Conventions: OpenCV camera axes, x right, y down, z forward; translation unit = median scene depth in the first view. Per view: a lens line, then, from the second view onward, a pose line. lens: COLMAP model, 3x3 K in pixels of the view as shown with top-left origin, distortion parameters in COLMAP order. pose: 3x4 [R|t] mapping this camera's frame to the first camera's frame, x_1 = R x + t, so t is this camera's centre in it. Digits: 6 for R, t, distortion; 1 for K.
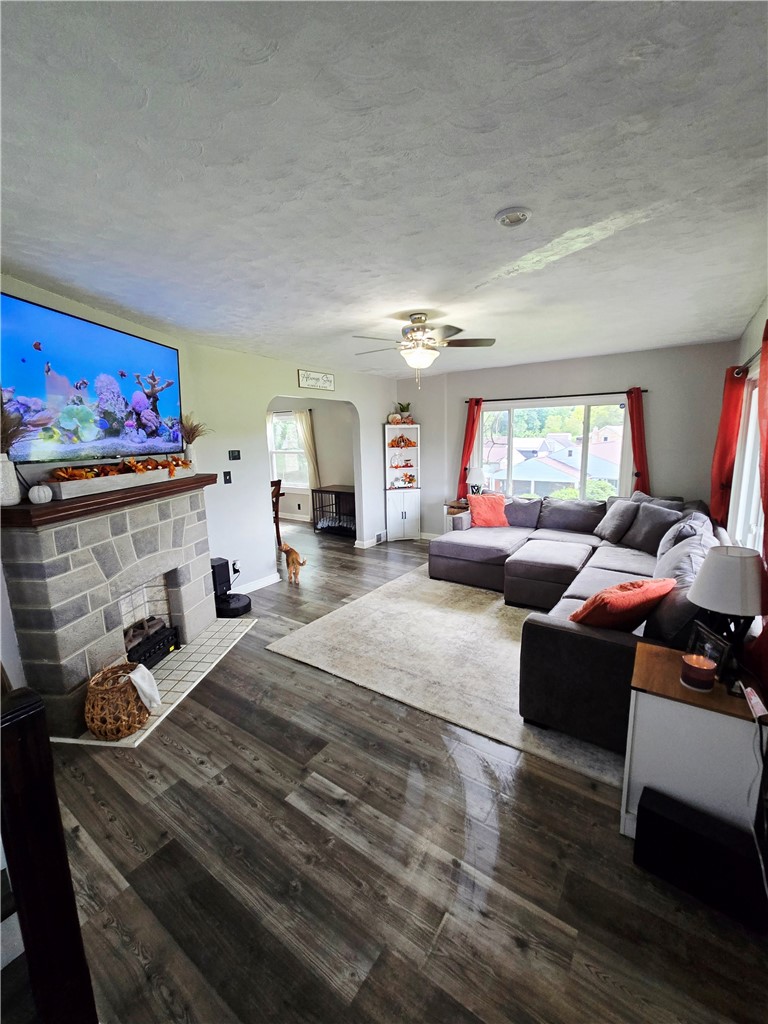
lens RADIAL K [[415.2, 0, 380.2], [0, 415.2, 521.2], [0, 0, 1]] dist [-0.001261, 0.000054]
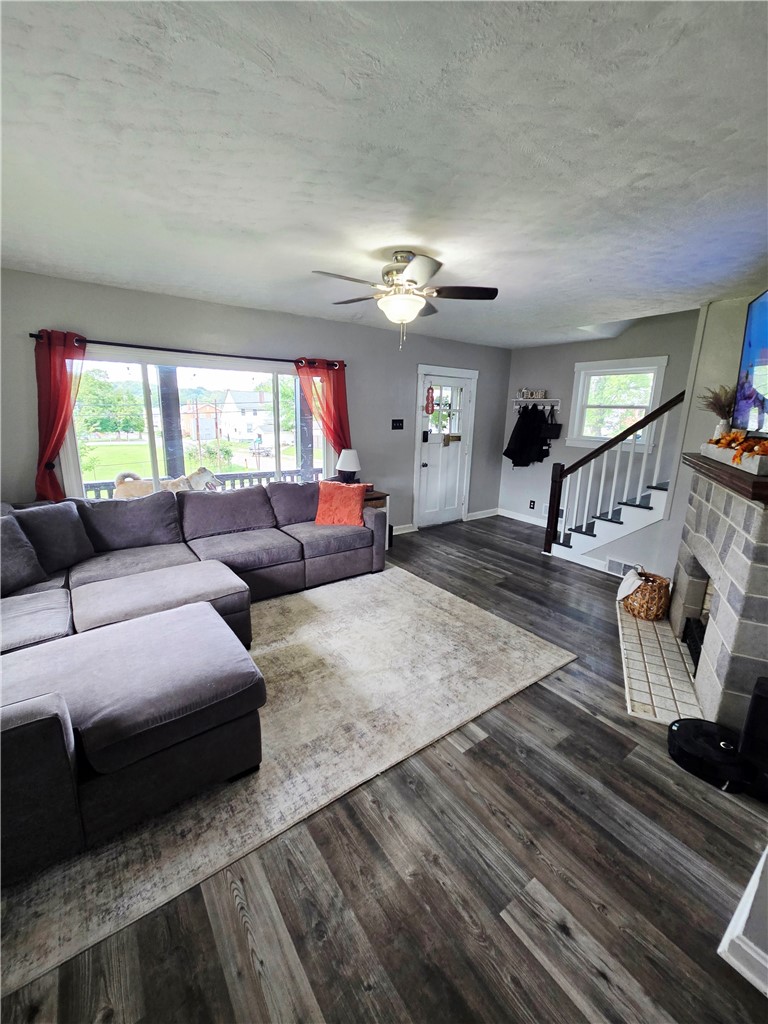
lens RADIAL K [[415.2, 0, 382.7], [0, 415.2, 506.0], [0, 0, 1]] dist [-0.001261, 0.000054]
pose [[-0.945022, -0.056940, 0.322010, -0.125162], [0.083944, 0.909485, 0.407175, -0.291350], [-0.316048, 0.411820, -0.854704, 1.399943]]
